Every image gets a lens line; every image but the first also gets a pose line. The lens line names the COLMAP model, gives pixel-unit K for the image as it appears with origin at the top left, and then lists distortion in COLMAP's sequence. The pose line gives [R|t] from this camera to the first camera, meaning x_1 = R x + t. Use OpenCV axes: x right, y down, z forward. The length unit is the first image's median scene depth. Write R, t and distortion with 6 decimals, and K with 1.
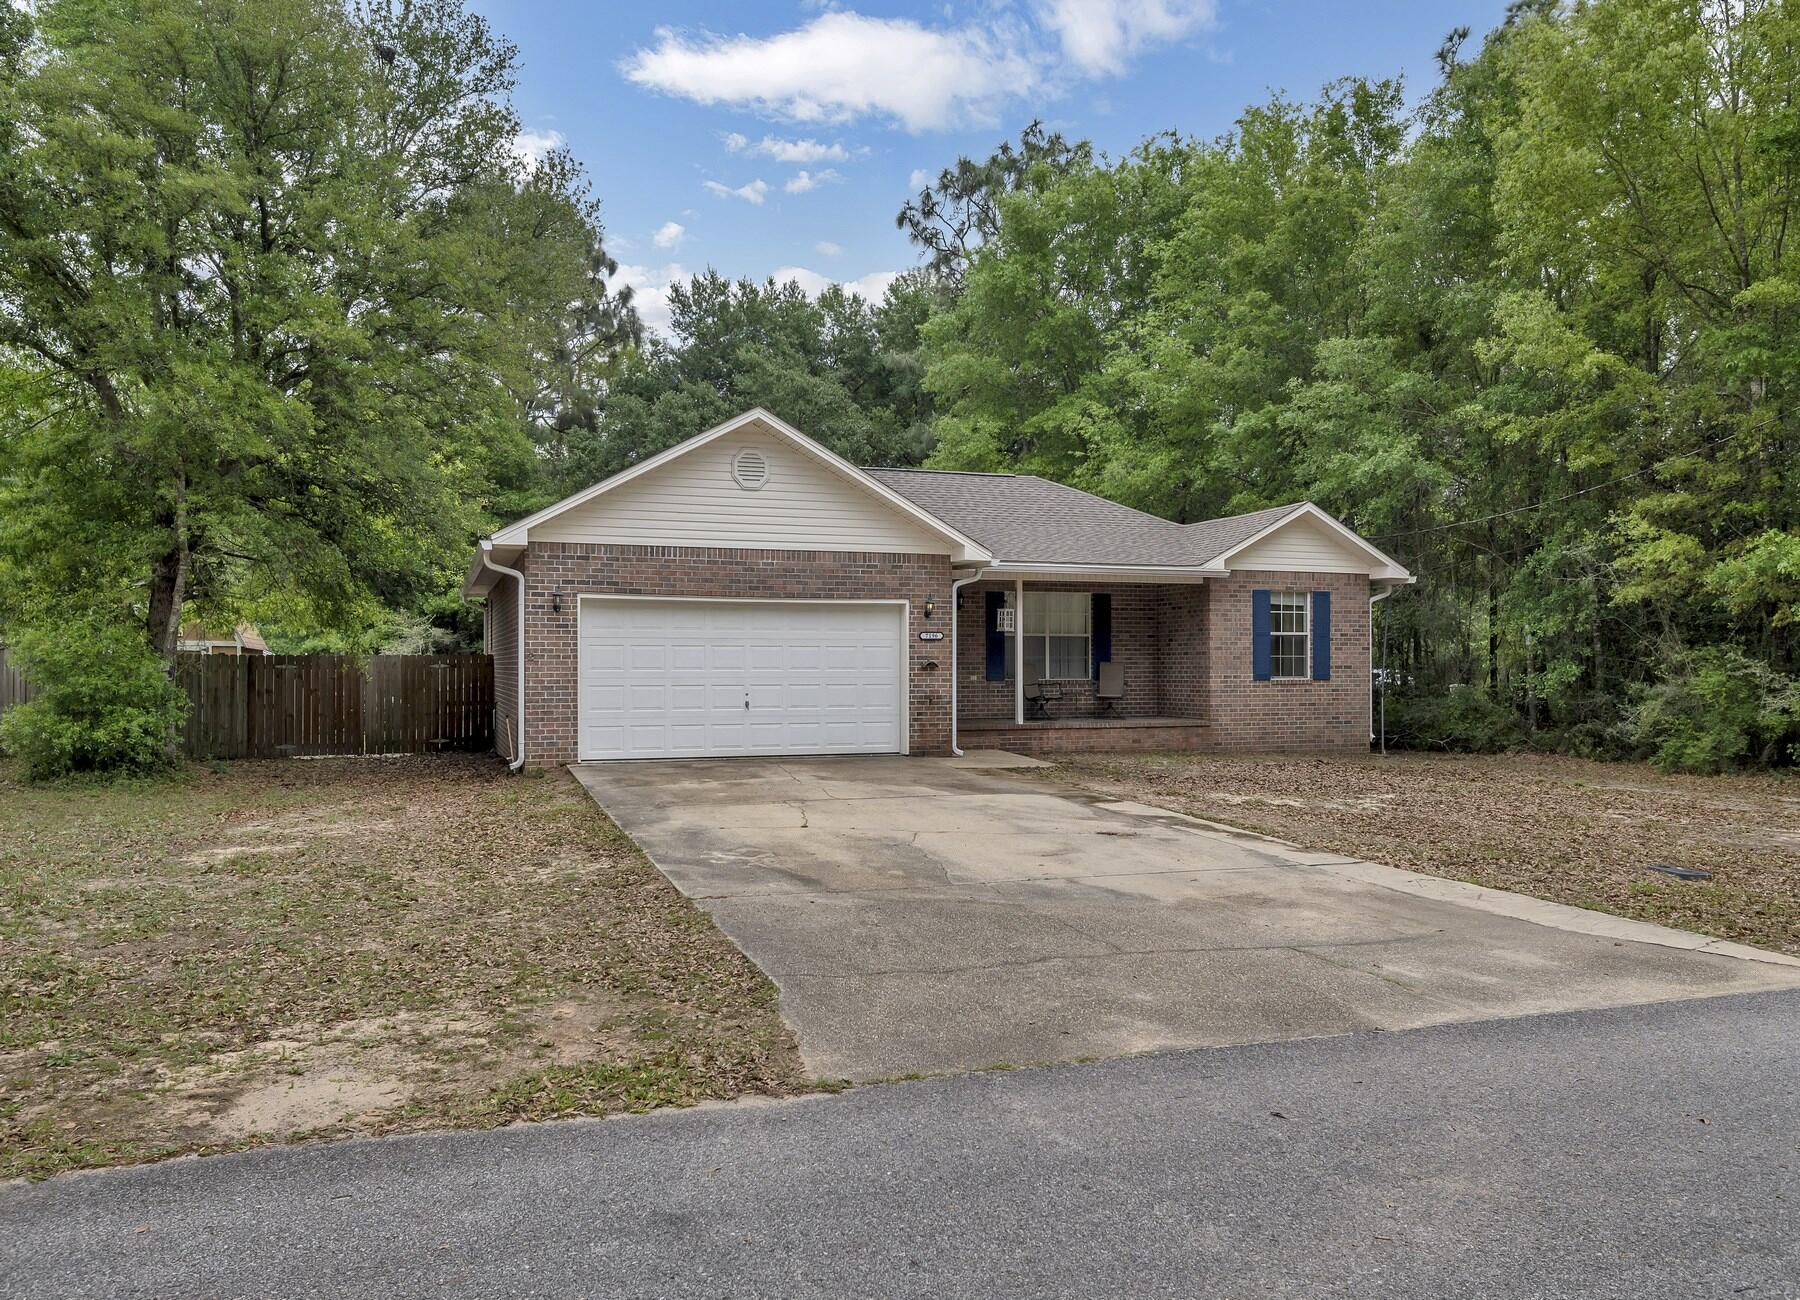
lens RADIAL K [[1311.9, 0, 911.2], [0, 1311.9, 642.7], [0, 0, 1]] dist [0.021079, 0.008812]
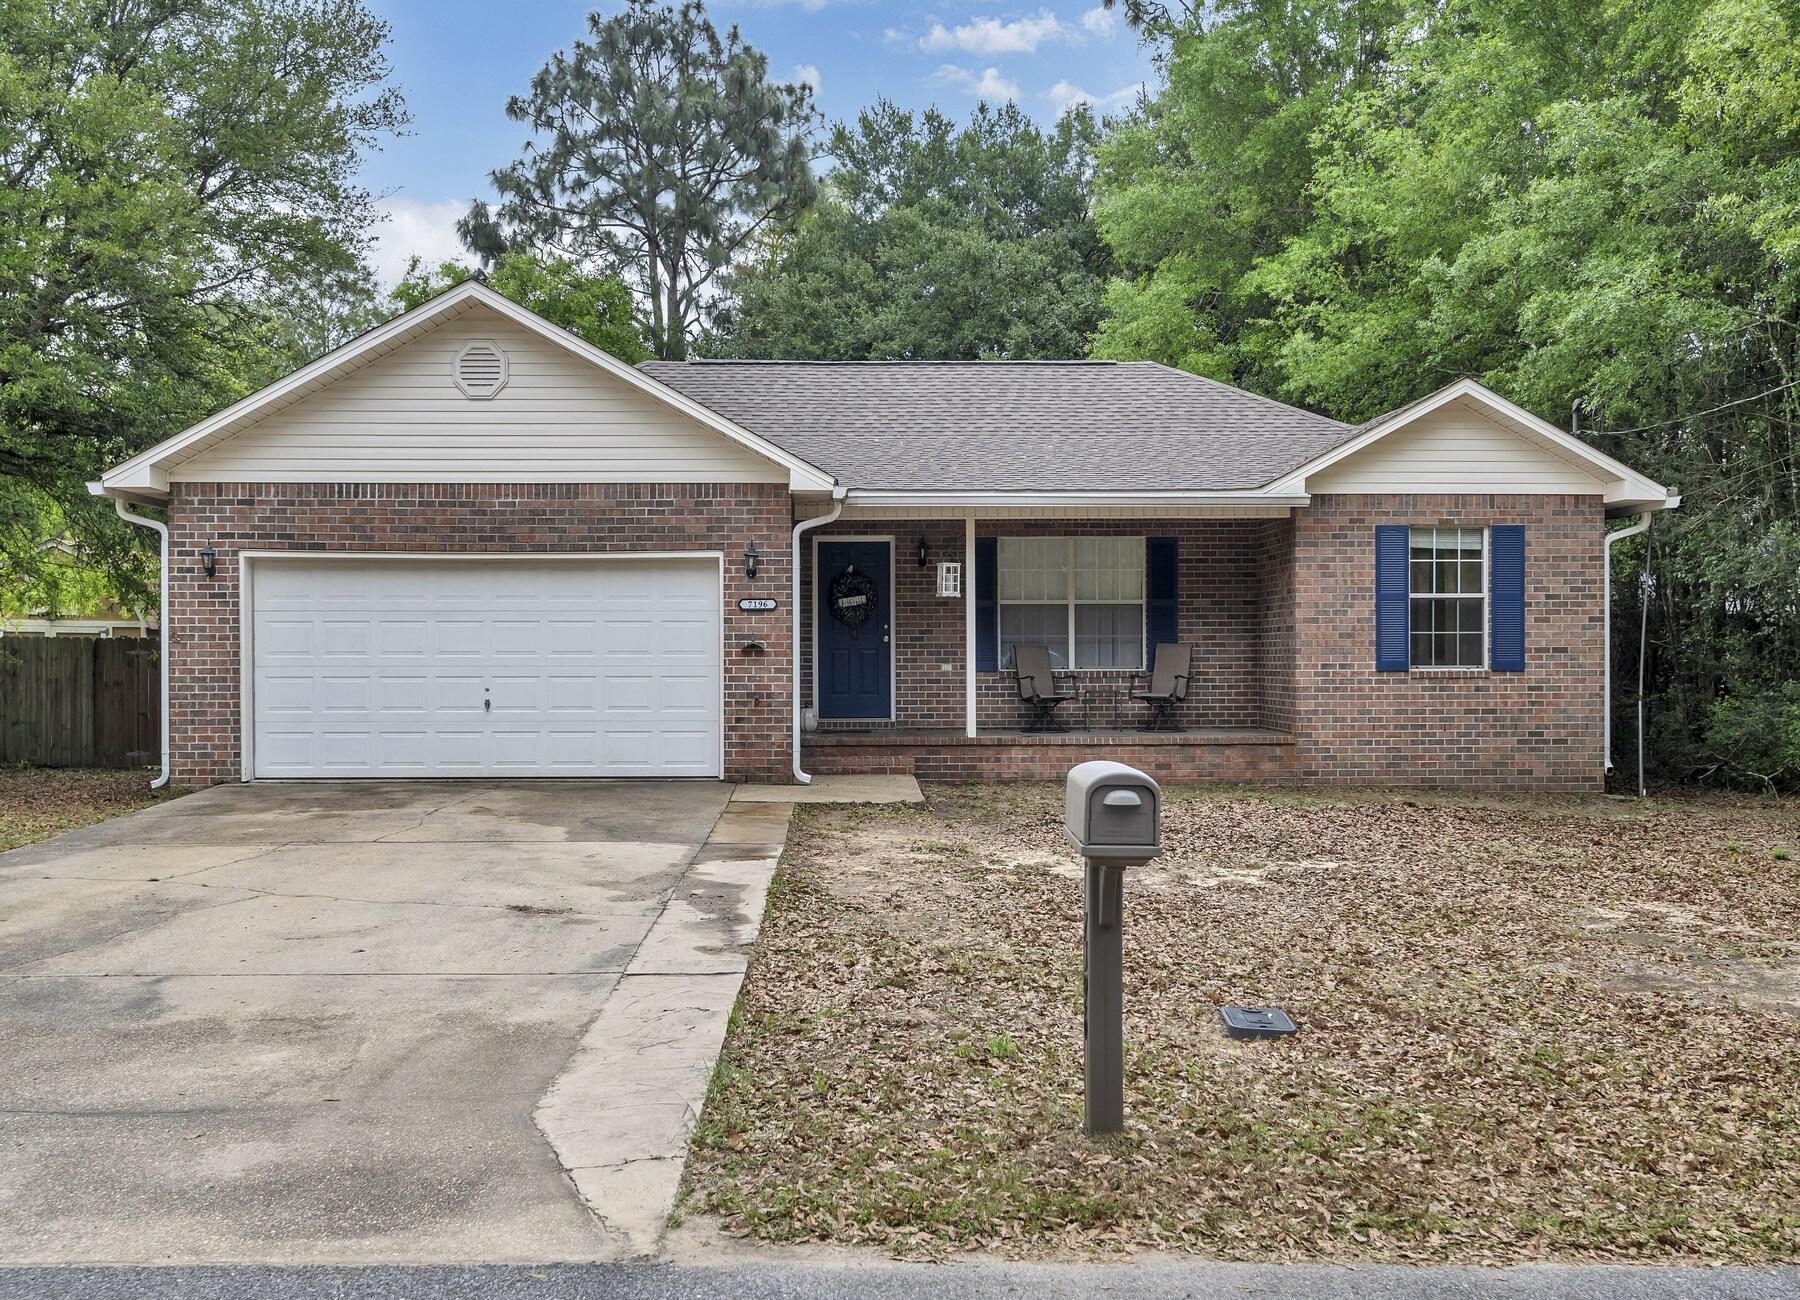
lens RADIAL K [[1801.9, 0, 901.8], [0, 1801.9, 647.5], [0, 0, 1]] dist [0.016549, 0.000000]
pose [[0.946779, -0.002808, -0.321871, 0.323321], [0.007255, 0.999894, 0.012616, 0.004916], [0.321801, -0.014279, 0.946700, 0.124750]]
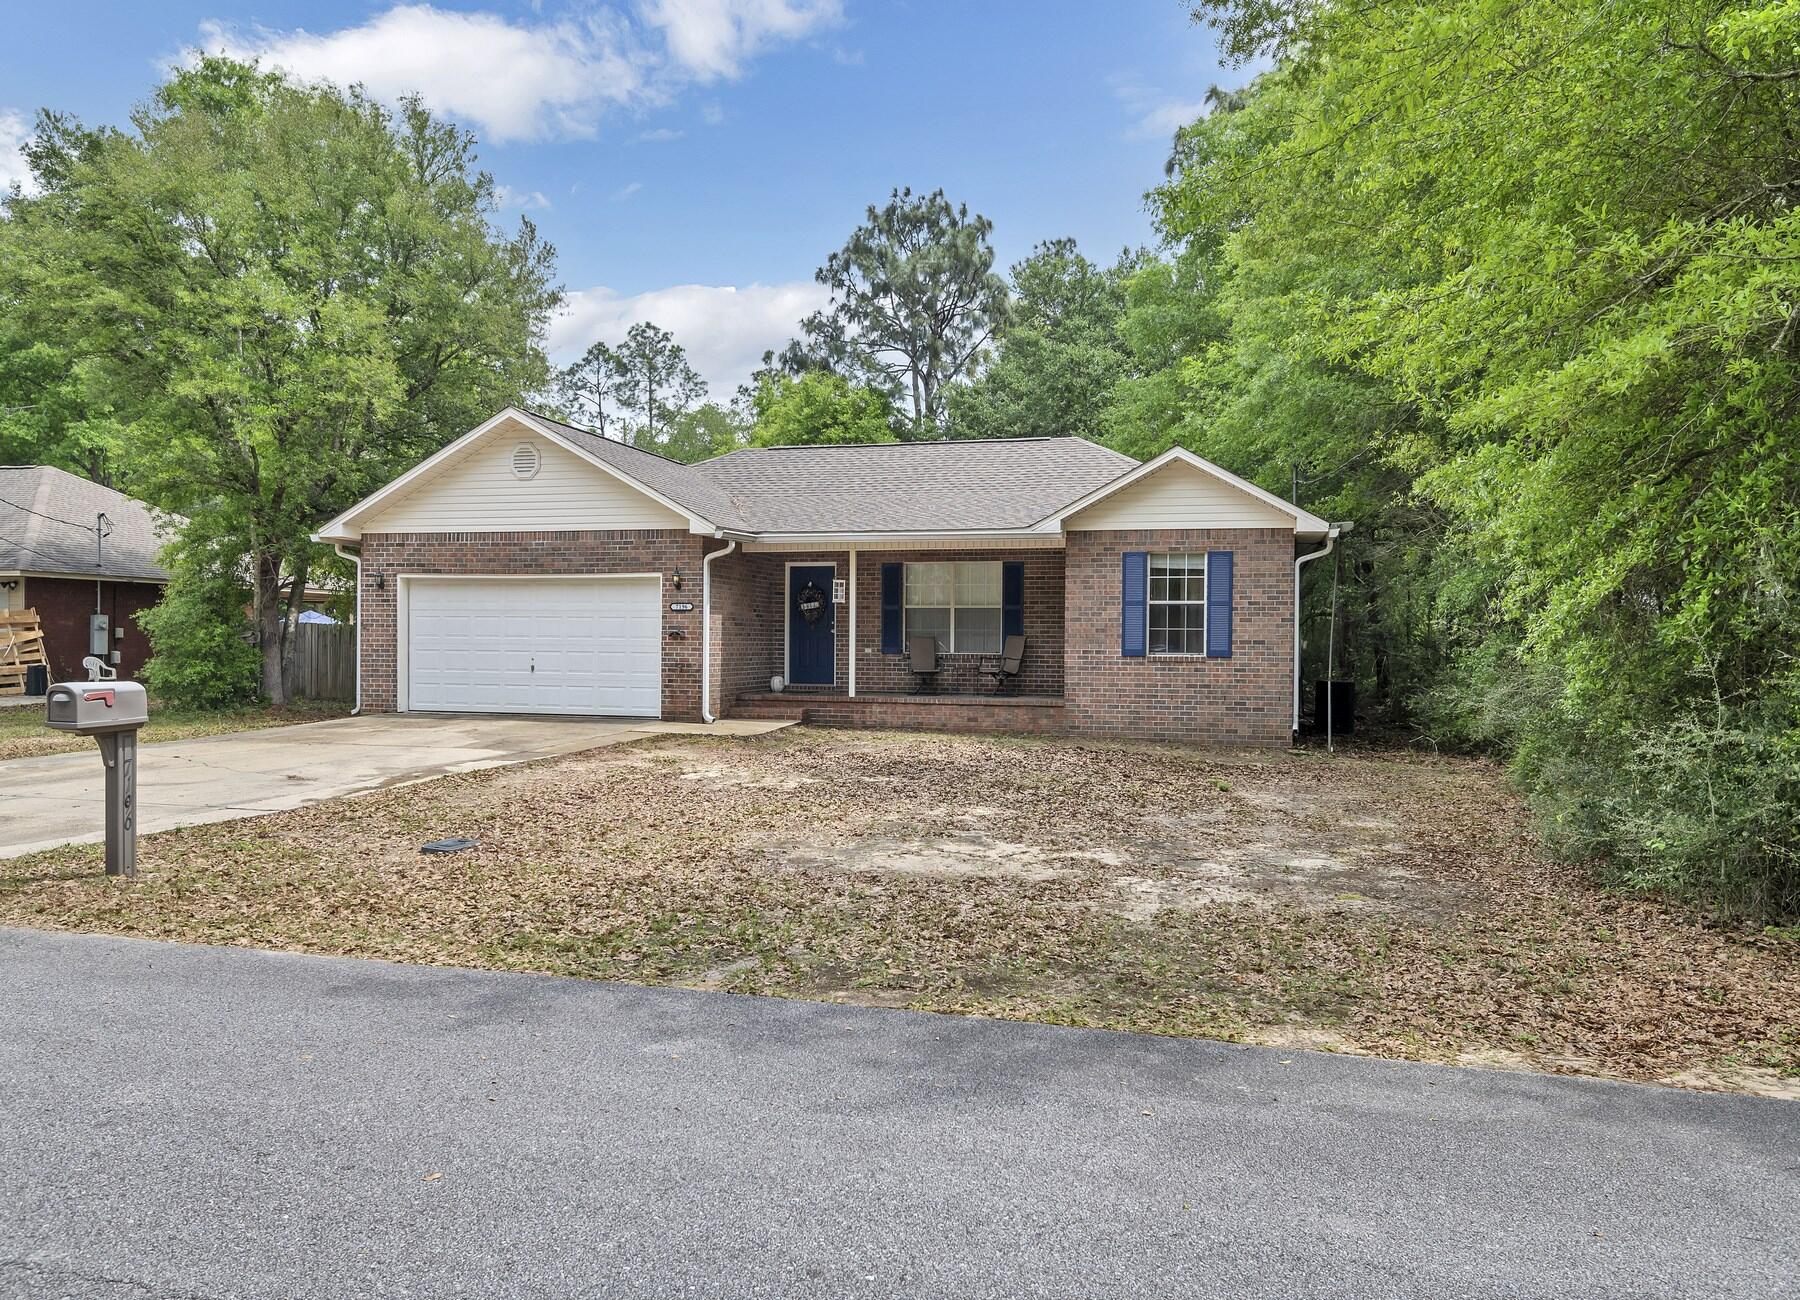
lens RADIAL K [[1311.9, 0, 895.5], [0, 1311.9, 644.6], [0, 0, 1]] dist [0.021079, 0.008812]
pose [[0.810358, 0.007159, -0.585891, 0.649616], [-0.000373, 0.999931, 0.011703, 0.010712], [0.585934, -0.009265, 0.810306, 0.210137]]
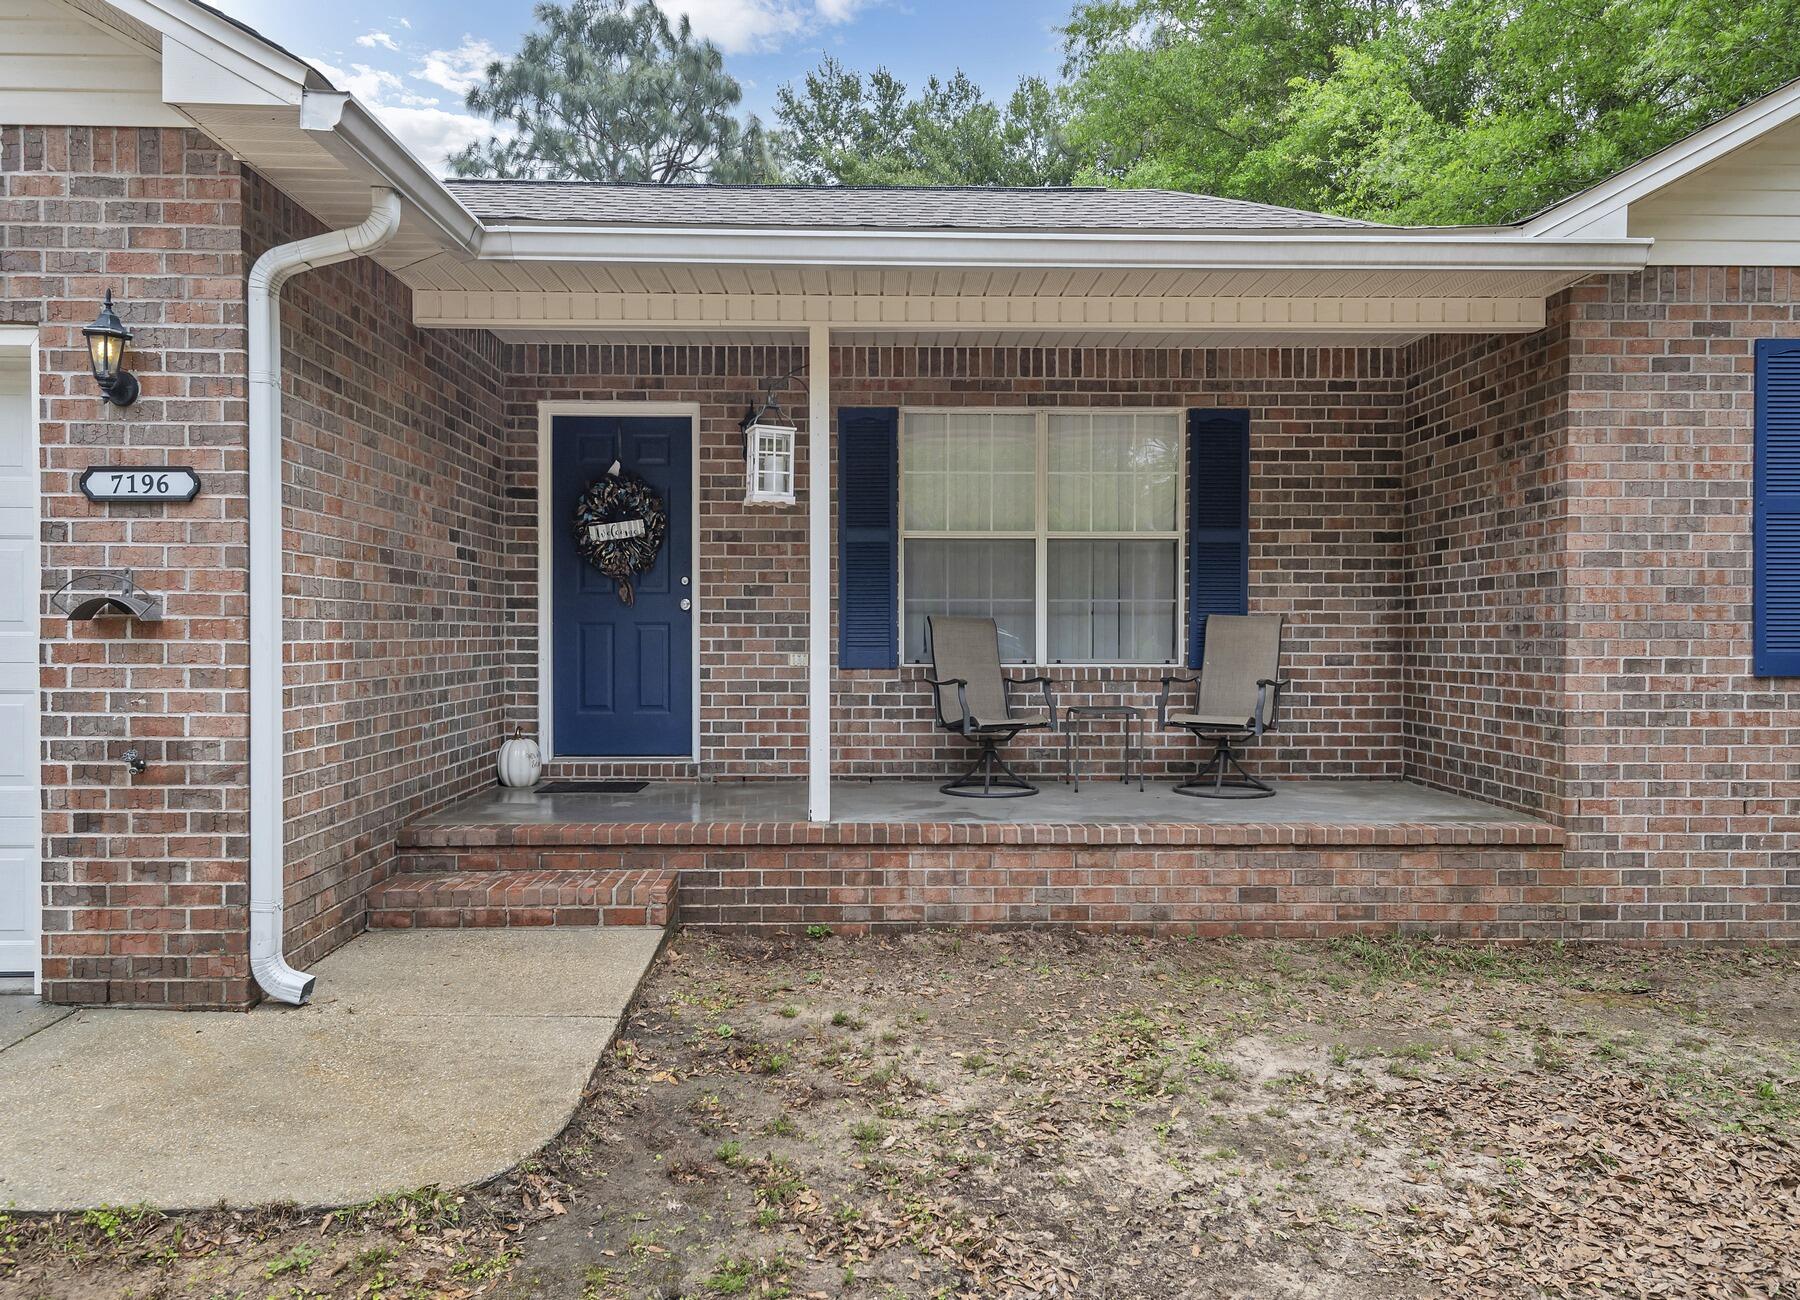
lens RADIAL K [[1253.3, 0, 898.2], [0, 1253.3, 647.9], [0, 0, 1]] dist [0.014581, 0.001605]
pose [[0.946535, 0.005795, -0.322548, 0.179173], [0.002665, 0.999664, 0.025781, 0.015325], [0.322589, -0.025262, 0.946202, 0.703241]]
